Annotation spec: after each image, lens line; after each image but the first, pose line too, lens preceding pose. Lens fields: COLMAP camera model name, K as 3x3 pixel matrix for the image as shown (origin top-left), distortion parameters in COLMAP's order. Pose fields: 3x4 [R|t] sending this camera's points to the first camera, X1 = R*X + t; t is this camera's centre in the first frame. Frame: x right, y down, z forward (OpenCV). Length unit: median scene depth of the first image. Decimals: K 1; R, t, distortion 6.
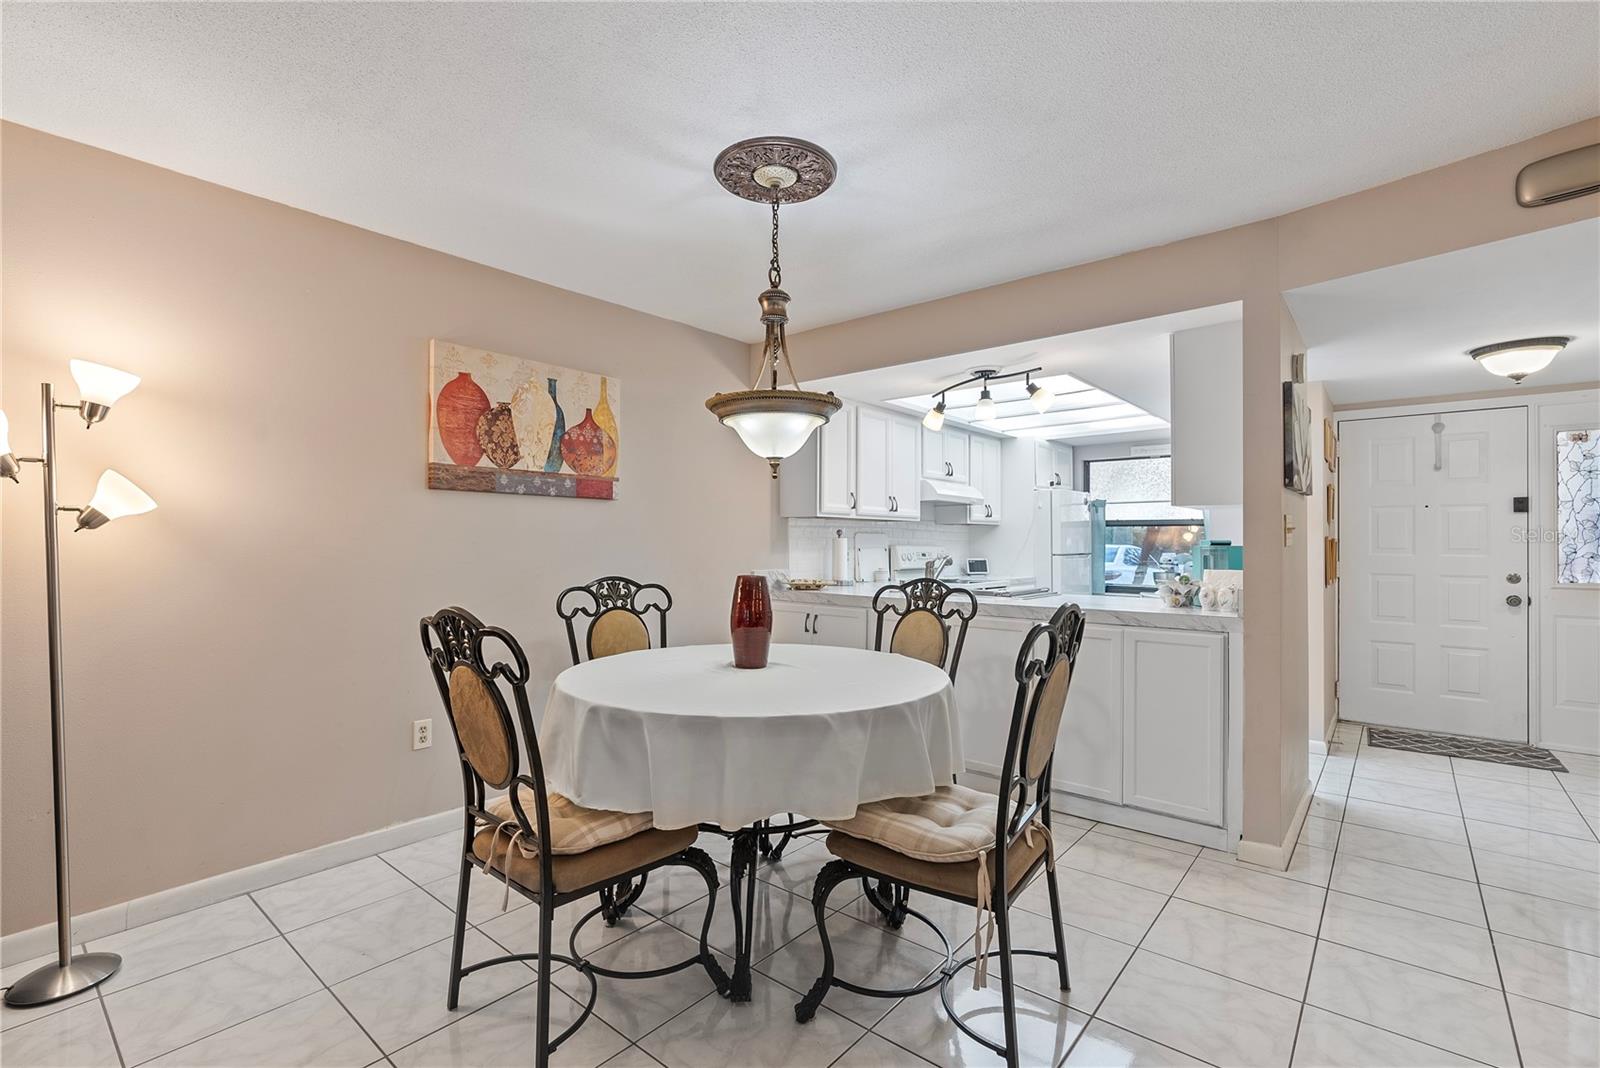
lens RADIAL K [[722.2, 0, 795.7], [0, 722.2, 534.8], [0, 0, 1]] dist [-0.013791, 0.004932]
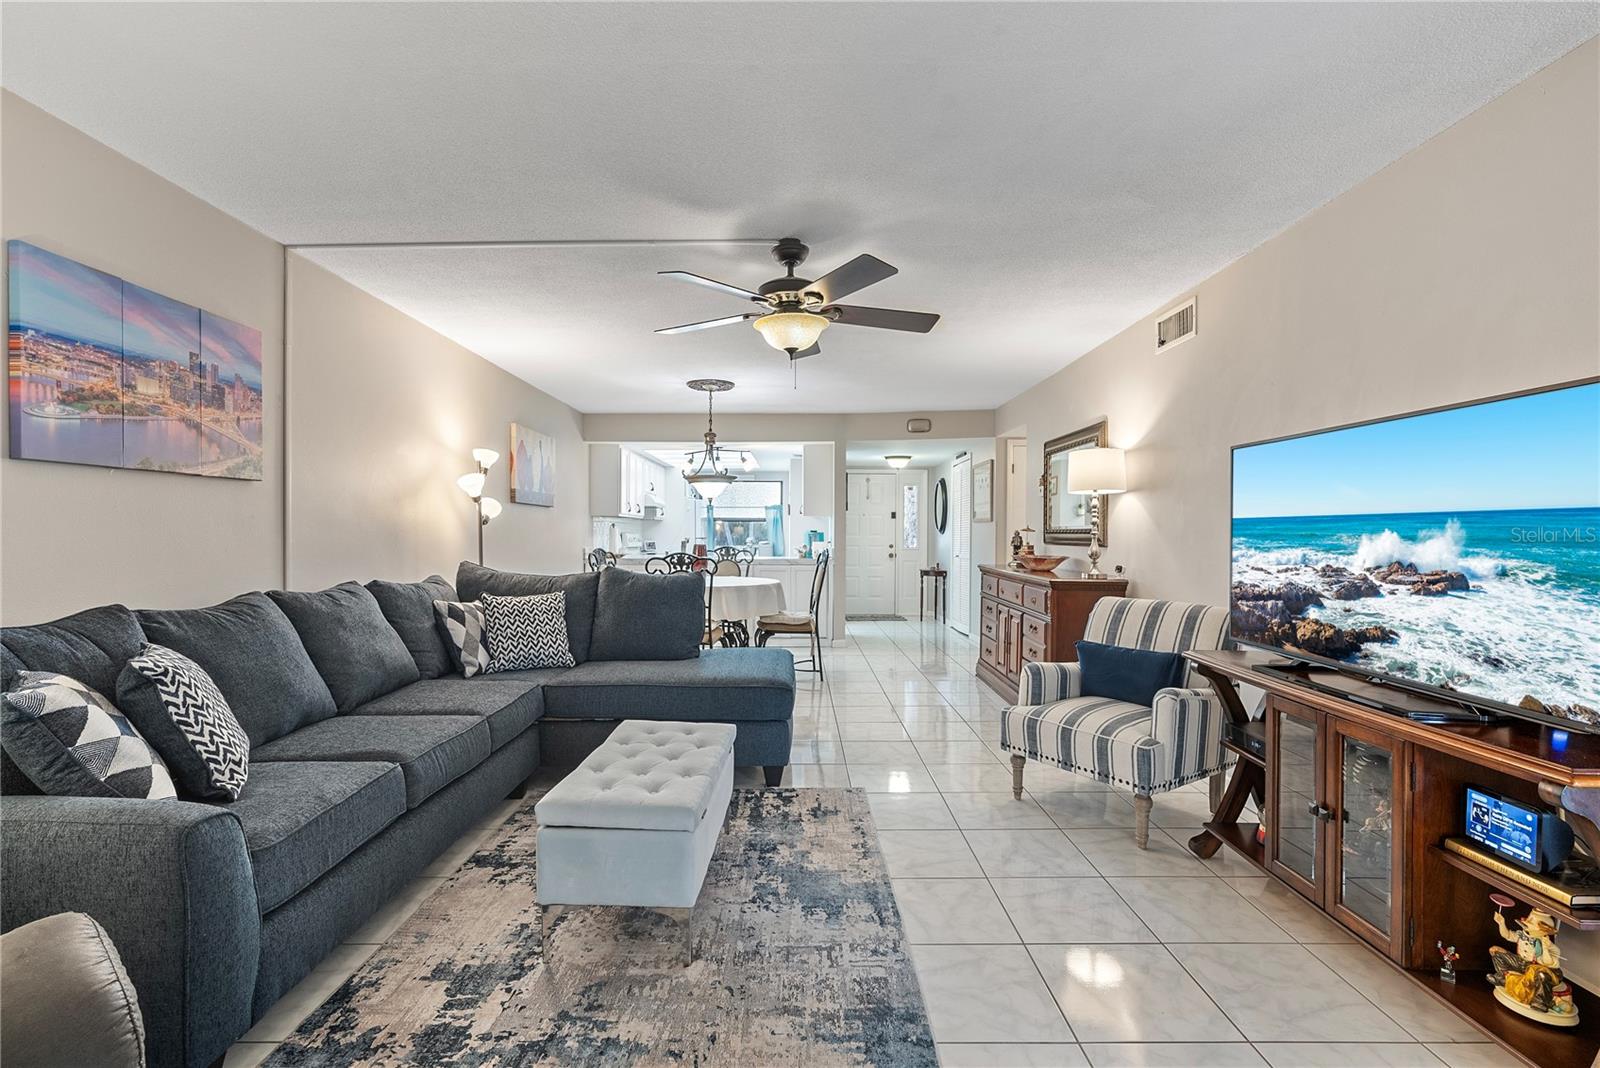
lens RADIAL K [[722.2, 0, 795.7], [0, 722.2, 534.8], [0, 0, 1]] dist [-0.013791, 0.004932]
pose [[0.762565, -0.003564, 0.646902, -1.048586], [-0.006120, 0.999900, 0.012724, -0.007455], [-0.646883, -0.013662, 0.762467, -0.827157]]
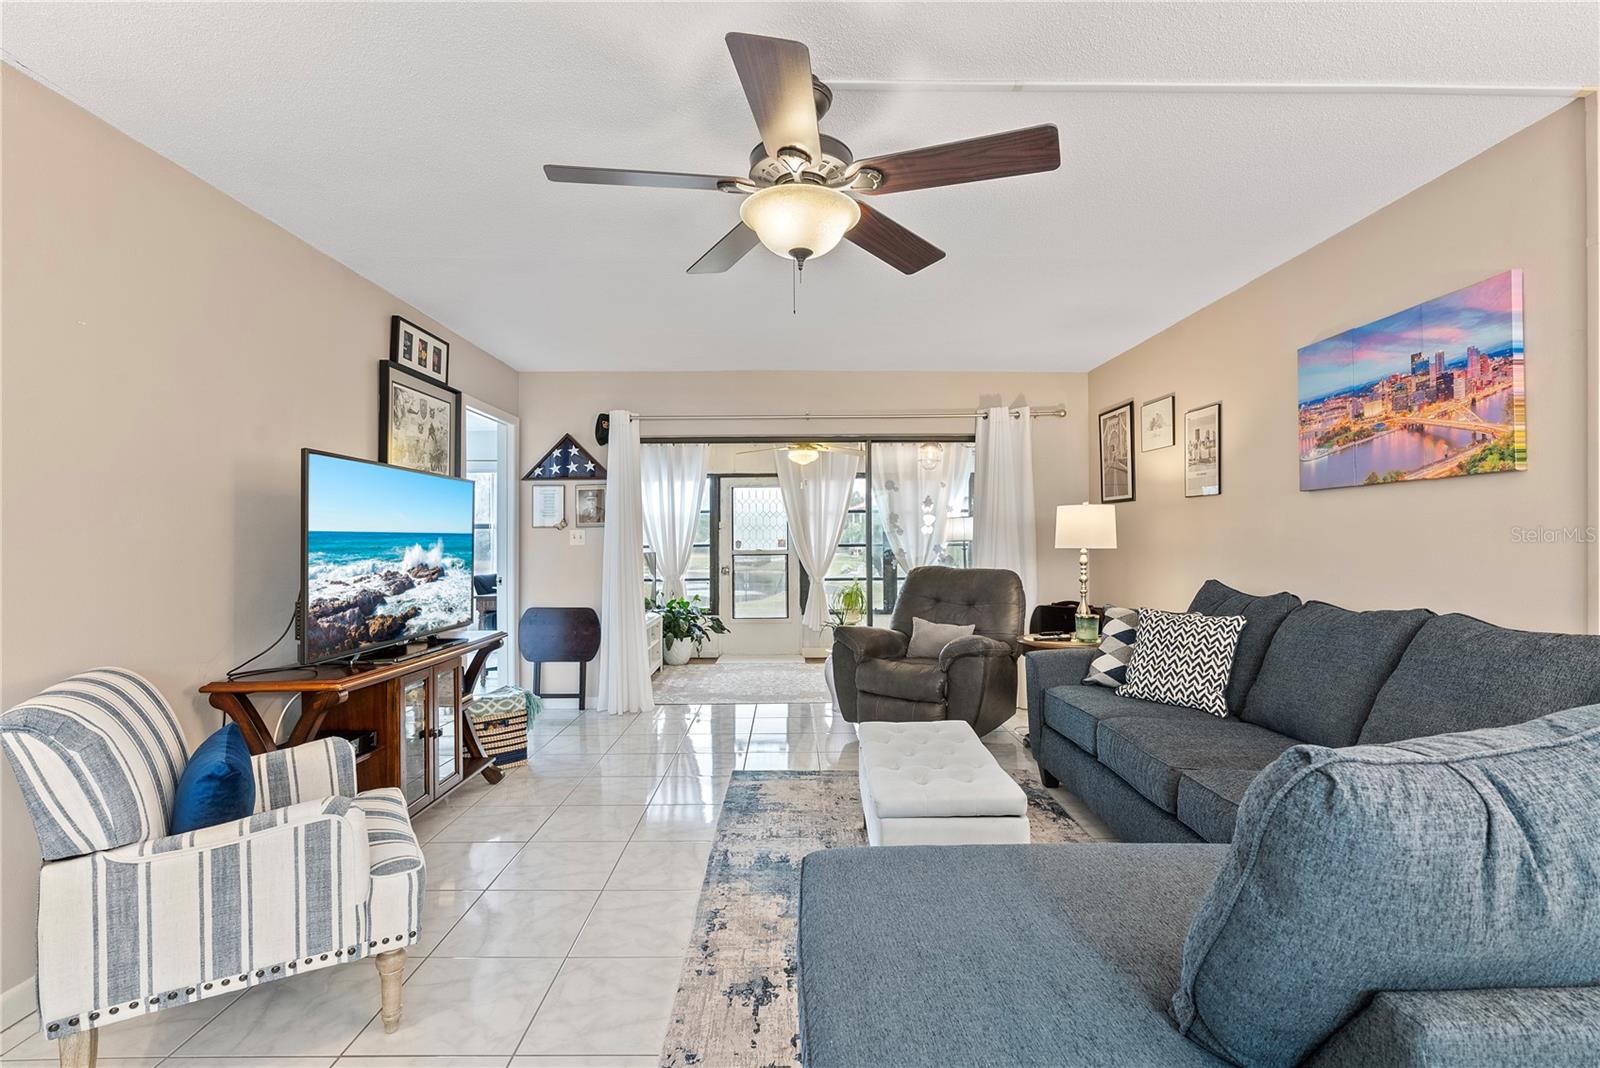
lens RADIAL K [[722.2, 0, 795.7], [0, 722.2, 534.8], [0, 0, 1]] dist [-0.013791, 0.004932]
pose [[-0.758327, -0.001059, -0.651874, -0.053789], [0.012492, 0.999791, -0.016157, 0.002614], [0.651755, -0.020396, -0.758155, 0.342463]]
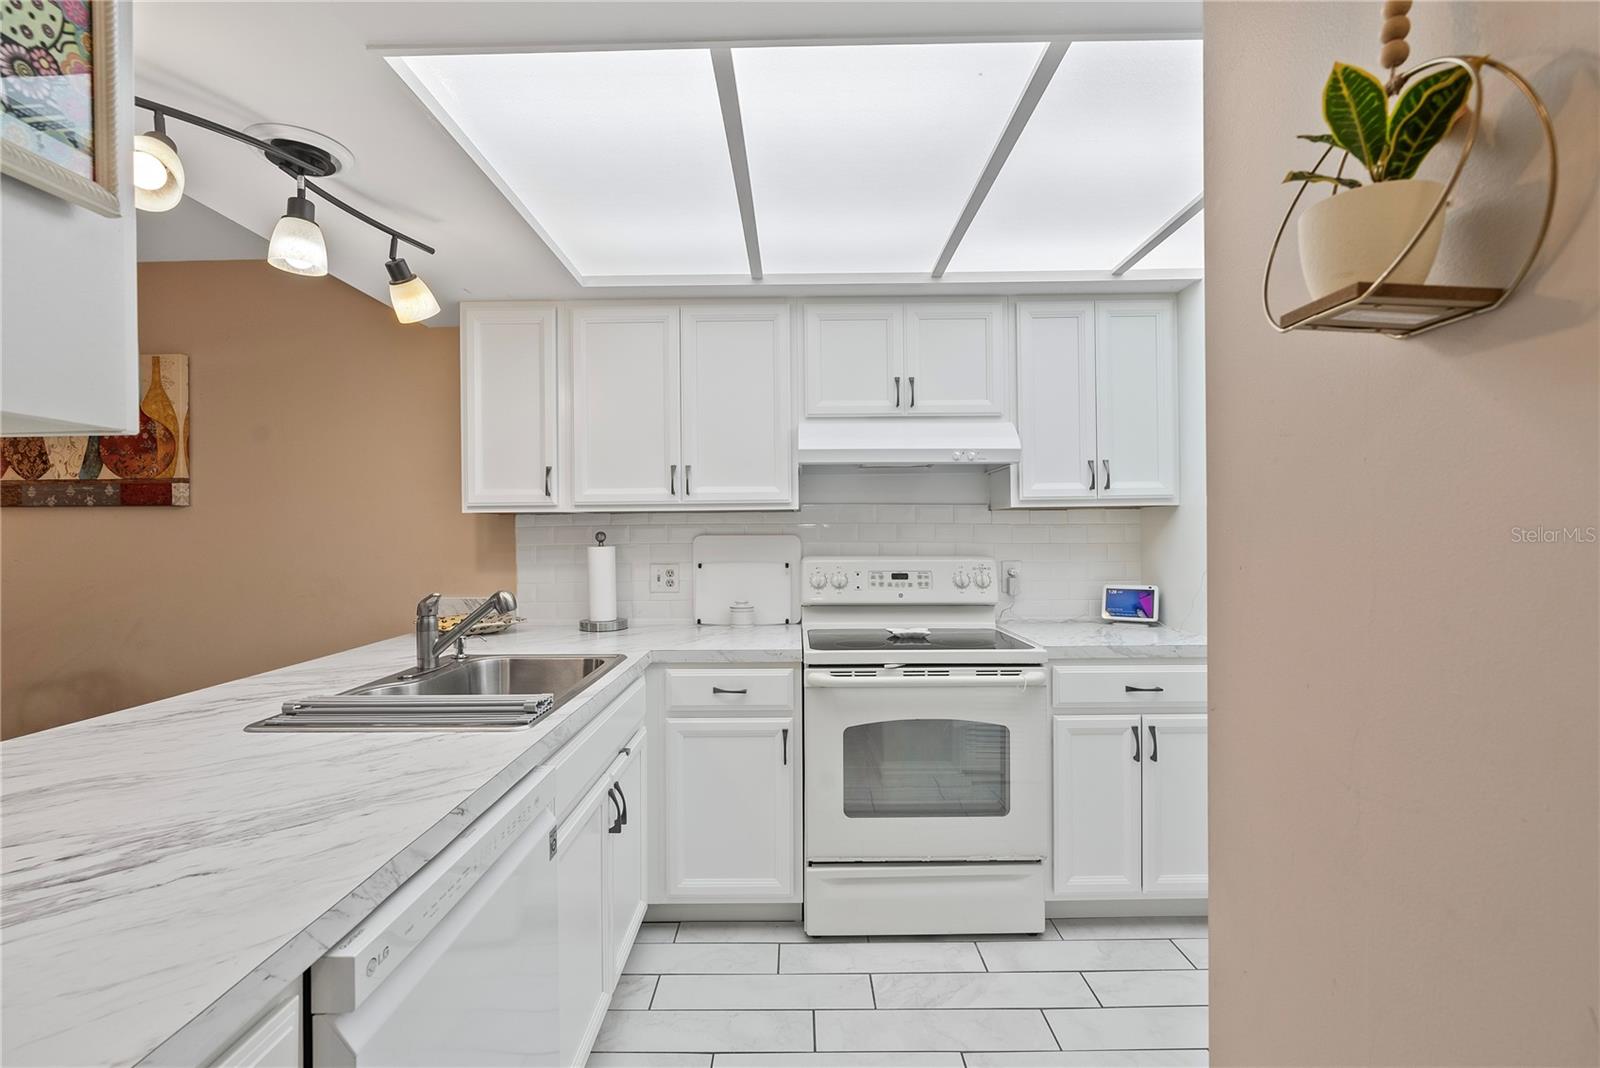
lens RADIAL K [[722.2, 0, 795.7], [0, 722.2, 534.8], [0, 0, 1]] dist [-0.013791, 0.004932]
pose [[0.641230, -0.007745, -0.767309, 0.891612], [0.019428, 0.999792, 0.006145, -0.008225], [0.767103, -0.018848, 0.641248, 1.123315]]
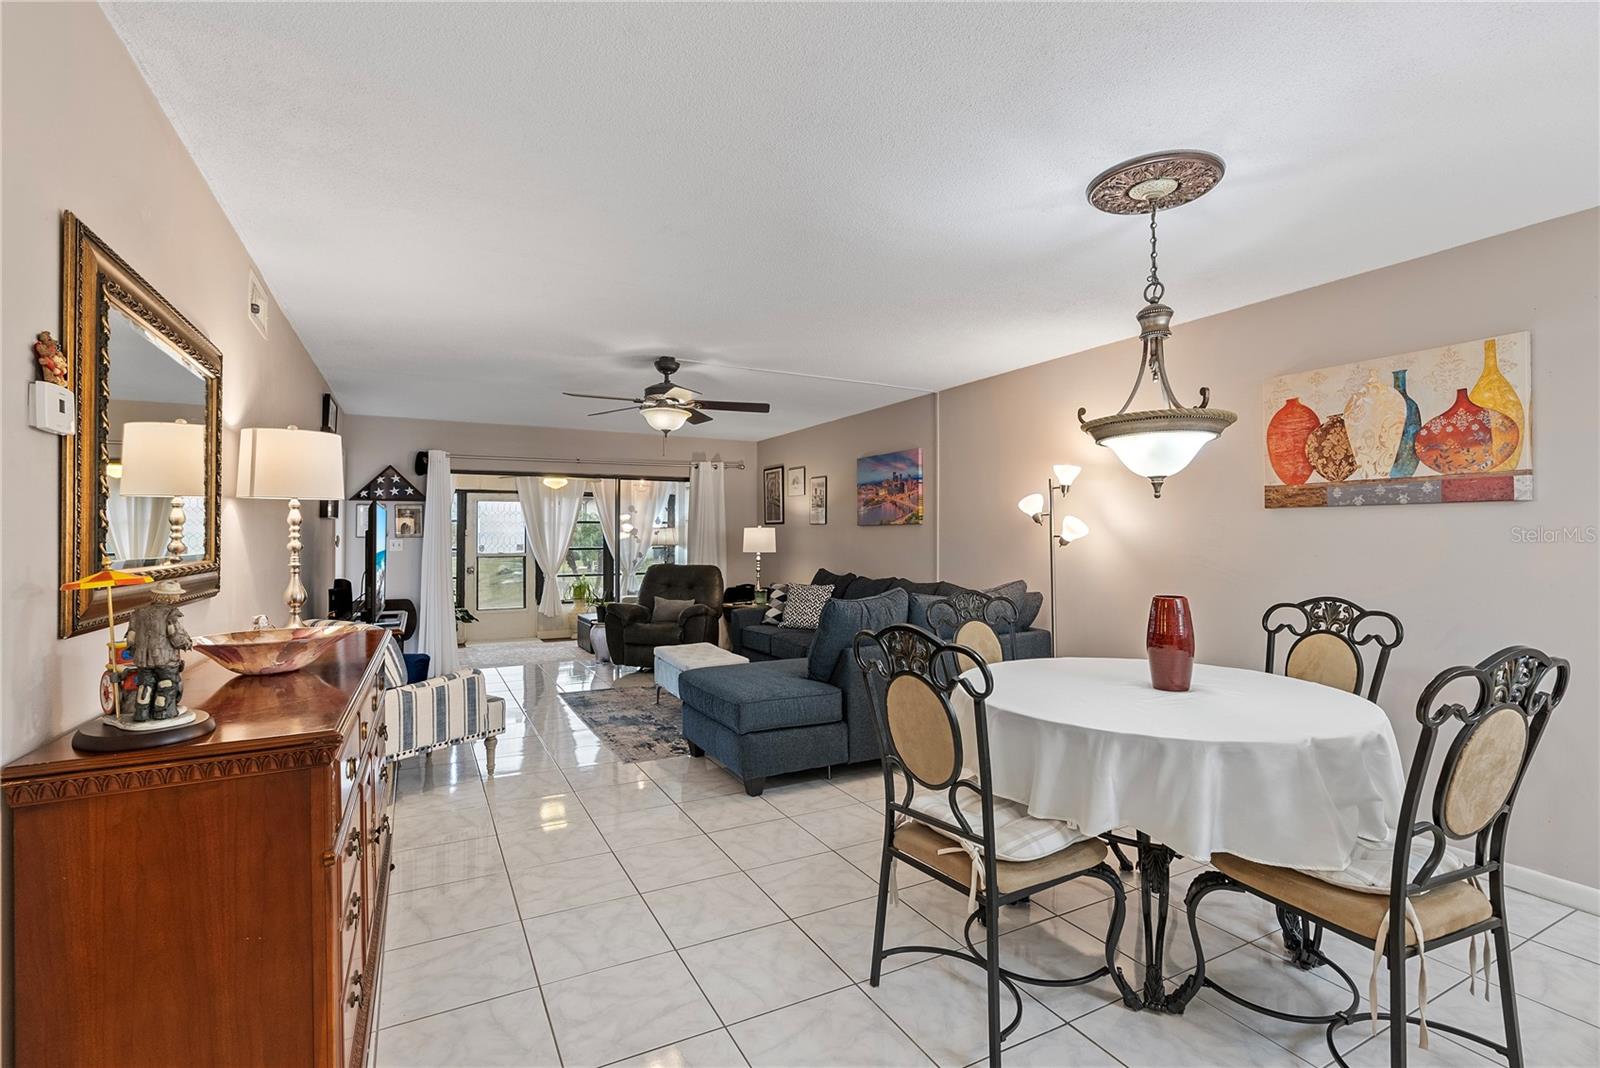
lens RADIAL K [[725.6, 0, 793.5], [0, 725.6, 526.6], [0, 0, 1]] dist [-0.015087, 0.006677]
pose [[-0.379753, -0.014005, -0.924982, 0.766056], [0.013143, 0.999703, -0.020532, -0.019003], [0.924995, -0.019954, -0.379456, 0.661881]]
